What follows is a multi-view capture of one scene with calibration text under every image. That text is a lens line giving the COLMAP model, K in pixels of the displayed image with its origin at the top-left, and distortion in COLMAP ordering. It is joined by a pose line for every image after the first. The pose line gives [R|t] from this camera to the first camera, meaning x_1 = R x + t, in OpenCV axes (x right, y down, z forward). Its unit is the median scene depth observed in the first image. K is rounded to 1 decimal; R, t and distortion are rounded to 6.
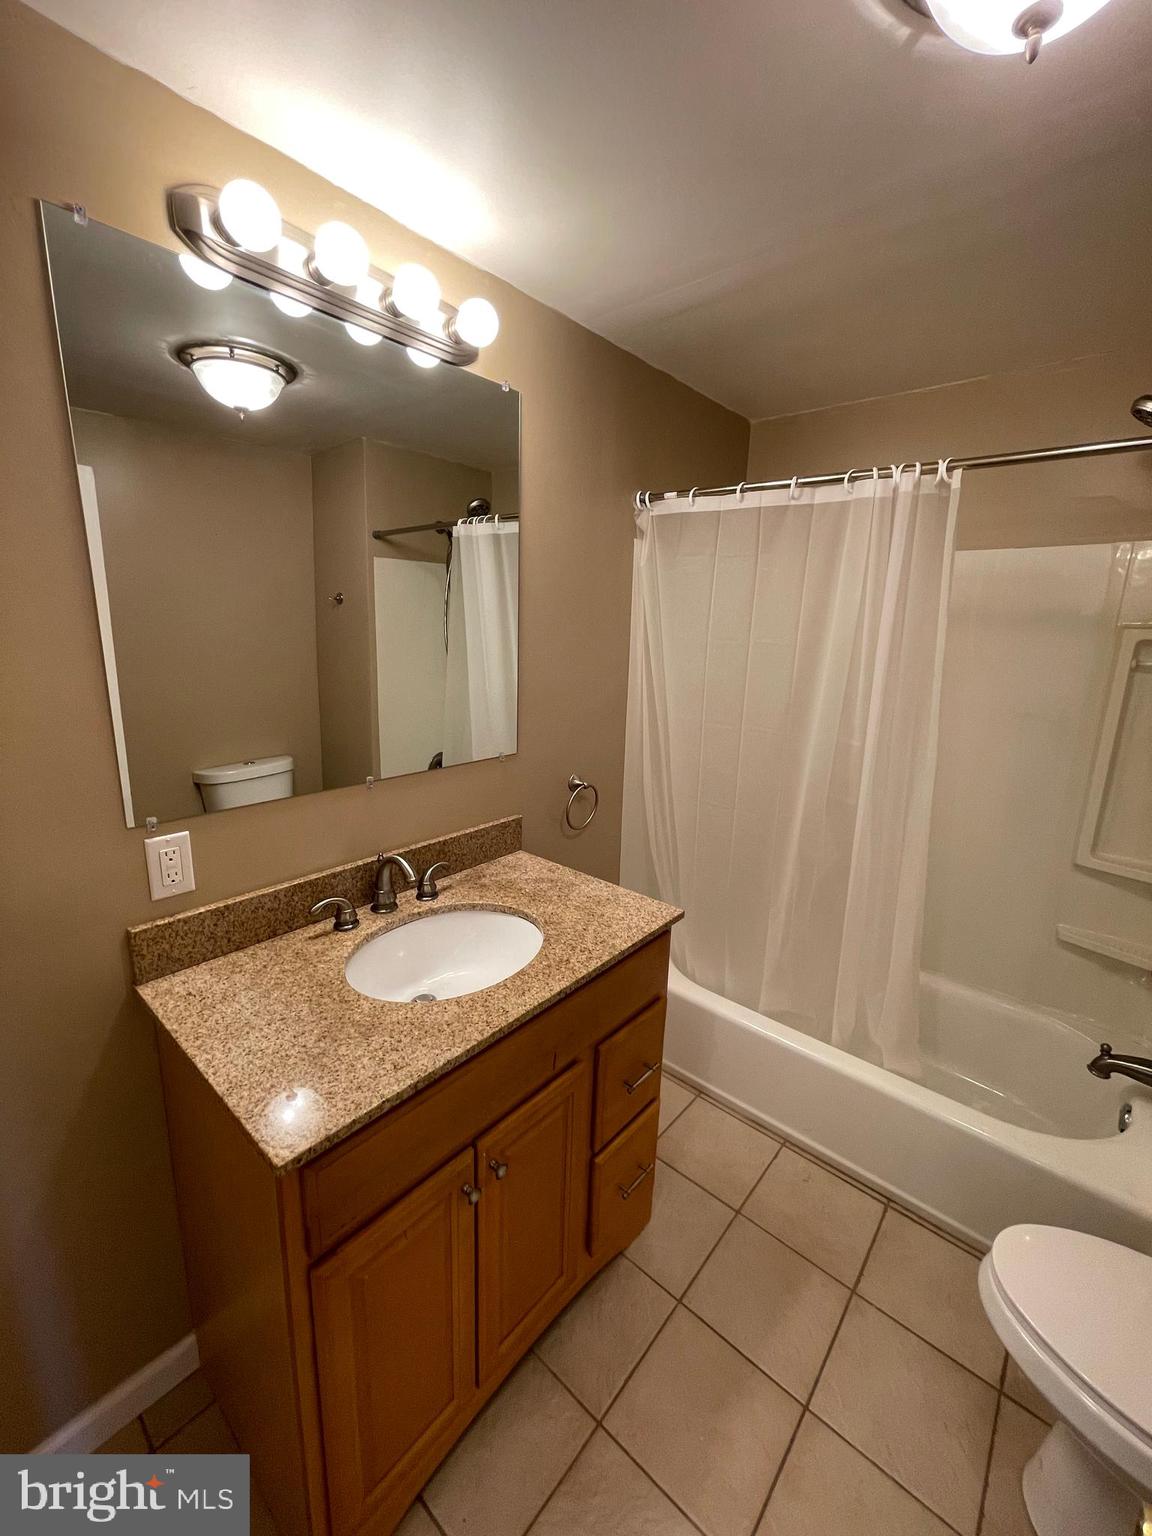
lens RADIAL K [[620.6, 0, 574.3], [0, 620.6, 763.1], [0, 0, 1]] dist [-0.005224, 0.003383]
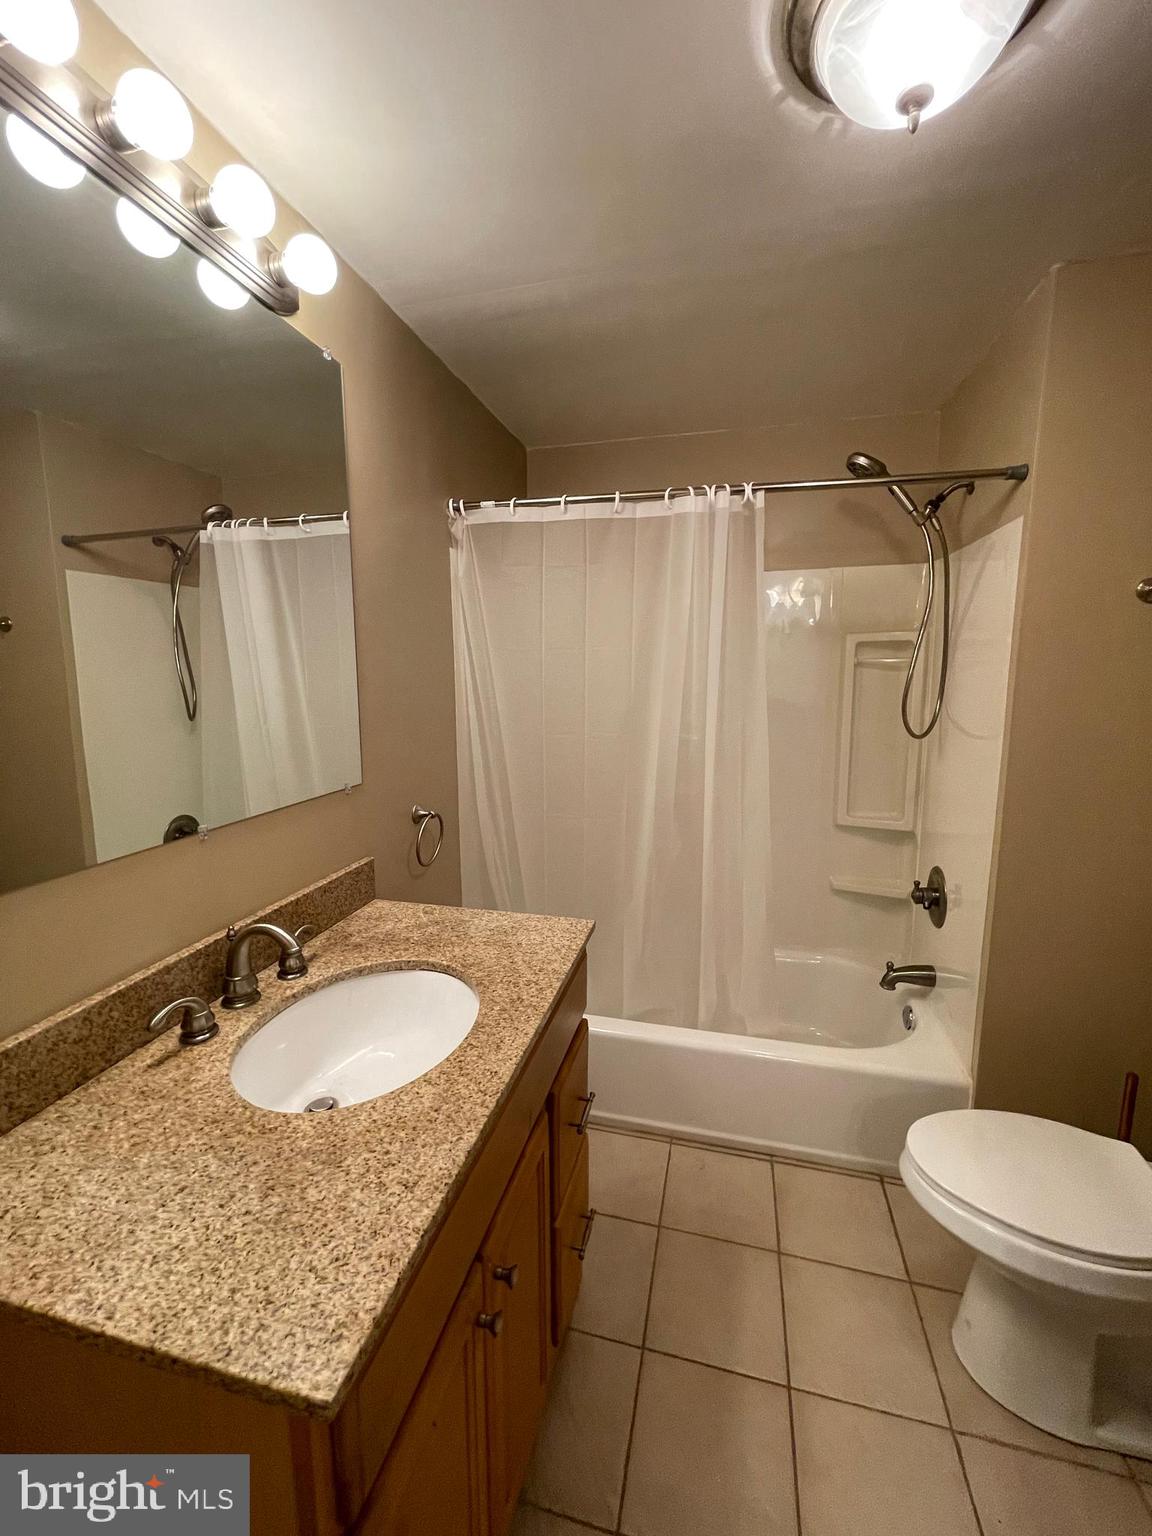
lens RADIAL K [[620.6, 0, 577.8], [0, 620.6, 763.0], [0, 0, 1]] dist [-0.005224, 0.003383]
pose [[0.893526, -0.097929, 0.438203, -0.240146], [0.128734, 0.990828, -0.041070, 0.035335], [-0.430162, 0.093109, 0.897937, 0.138347]]
